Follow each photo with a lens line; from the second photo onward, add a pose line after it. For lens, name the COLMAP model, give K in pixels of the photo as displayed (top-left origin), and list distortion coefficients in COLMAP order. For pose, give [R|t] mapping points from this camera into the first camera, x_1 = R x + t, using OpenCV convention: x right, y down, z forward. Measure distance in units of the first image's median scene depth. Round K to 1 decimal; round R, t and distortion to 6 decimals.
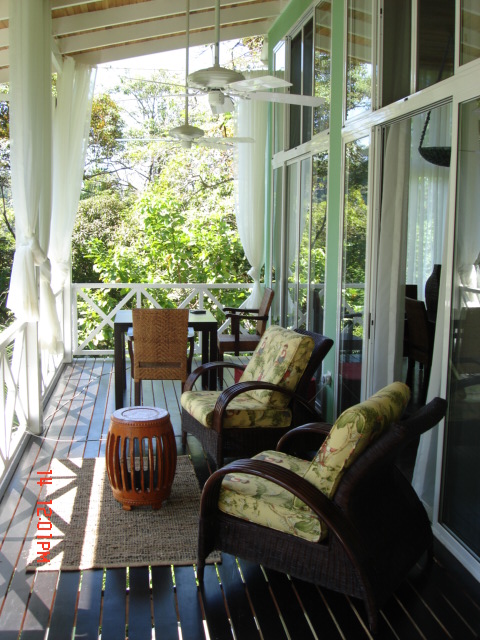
lens RADIAL K [[700.6, 0, 240.0], [0, 700.6, 320.0], [0, 0, 1]] dist [-0.015745, -0.006800]
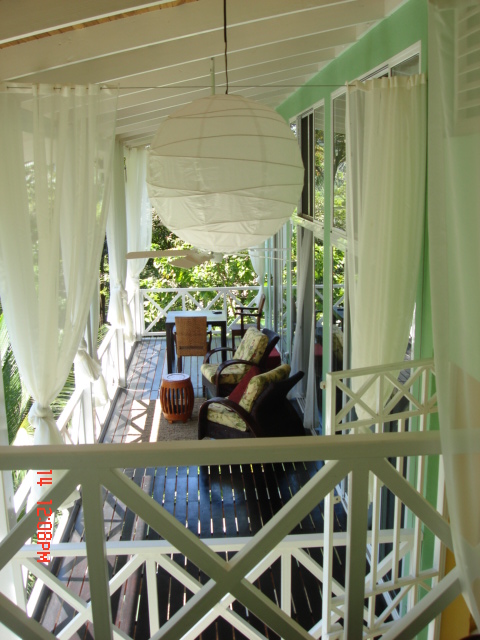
lens RADIAL K [[700.6, 0, 240.0], [0, 700.6, 320.0], [0, 0, 1]] dist [-0.015745, -0.006800]
pose [[0.995790, -0.012498, -0.090808, 0.194212], [0.018441, 0.997721, 0.064904, -0.136295], [0.089790, -0.066306, 0.993751, -0.845228]]
